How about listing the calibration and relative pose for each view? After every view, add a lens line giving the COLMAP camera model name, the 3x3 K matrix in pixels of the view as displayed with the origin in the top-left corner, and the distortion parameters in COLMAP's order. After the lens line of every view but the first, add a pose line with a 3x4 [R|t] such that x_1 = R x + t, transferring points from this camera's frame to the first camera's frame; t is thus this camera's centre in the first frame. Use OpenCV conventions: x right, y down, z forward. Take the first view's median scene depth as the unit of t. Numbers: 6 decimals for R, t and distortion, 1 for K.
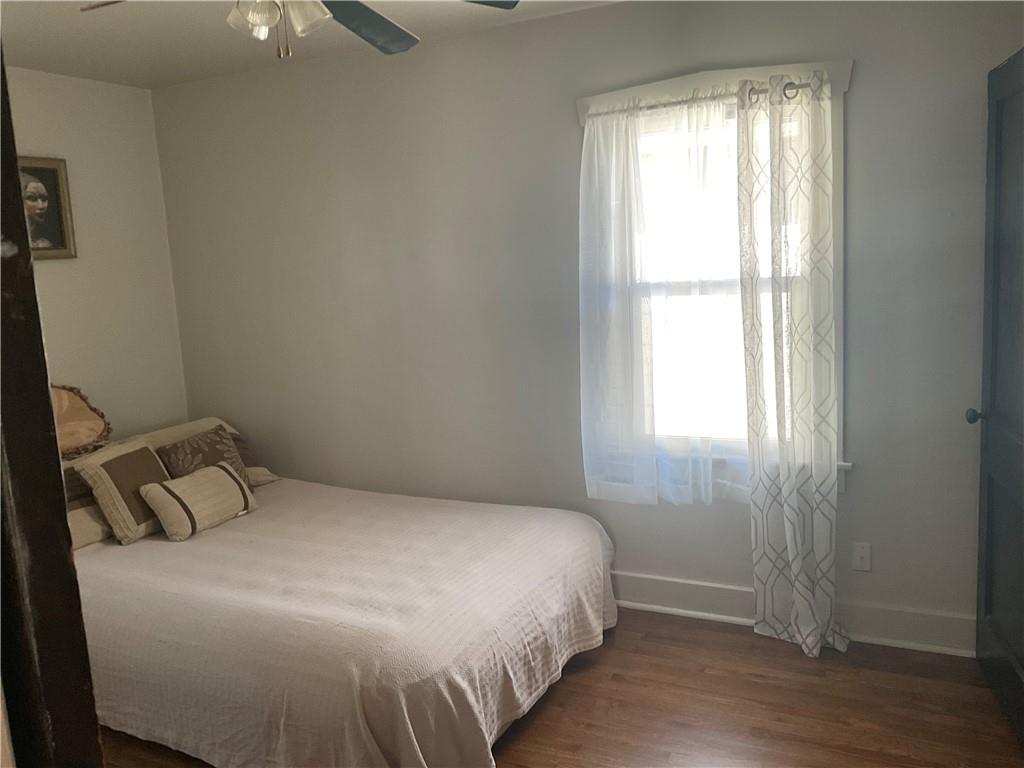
lens RADIAL K [[860.6, 0, 515.5], [0, 860.6, 380.4], [0, 0, 1]] dist [0.088442, -0.149096]
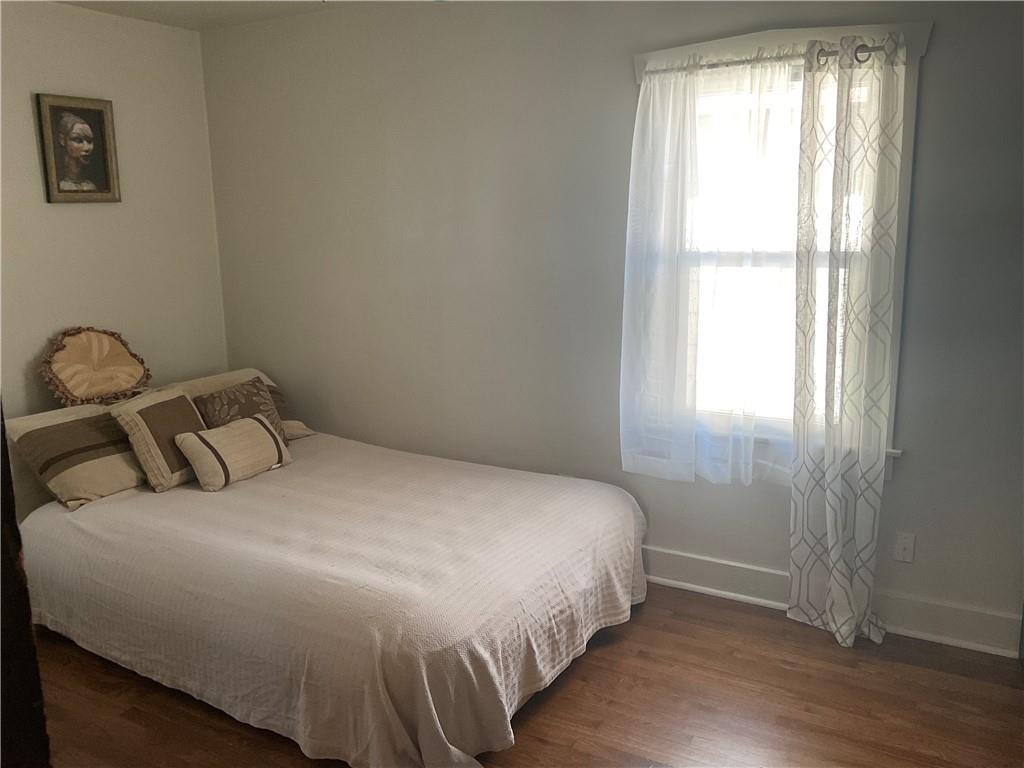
lens RADIAL K [[860.6, 0, 515.2], [0, 860.6, 384.8], [0, 0, 1]] dist [0.088442, -0.149096]
pose [[0.997643, 0.049832, -0.047174, 0.003676], [-0.047349, 0.997506, 0.052346, -0.007329], [0.049665, -0.049989, 0.997514, 0.025056]]
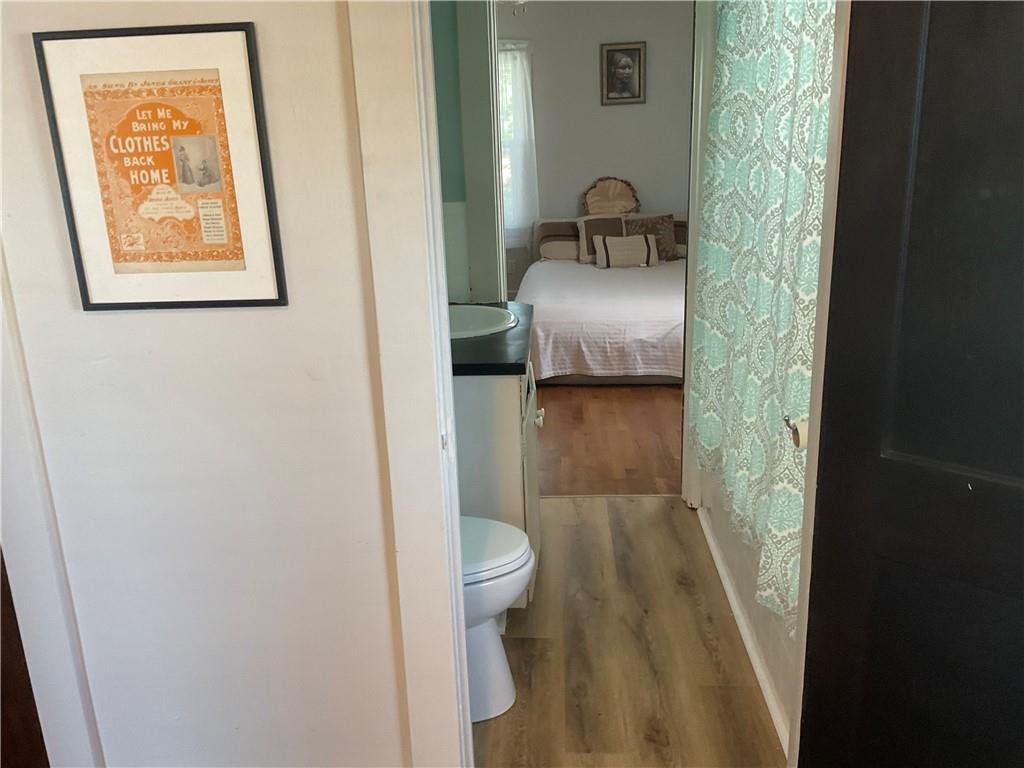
lens RADIAL K [[860.6, 0, 514.7], [0, 860.6, 391.9], [0, 0, 1]] dist [0.088442, -0.149096]
pose [[0.410723, 0.309172, -0.857741, 1.273621], [-0.122492, 0.950935, 0.284109, -0.069665], [0.903494, -0.011623, 0.428442, 0.050927]]
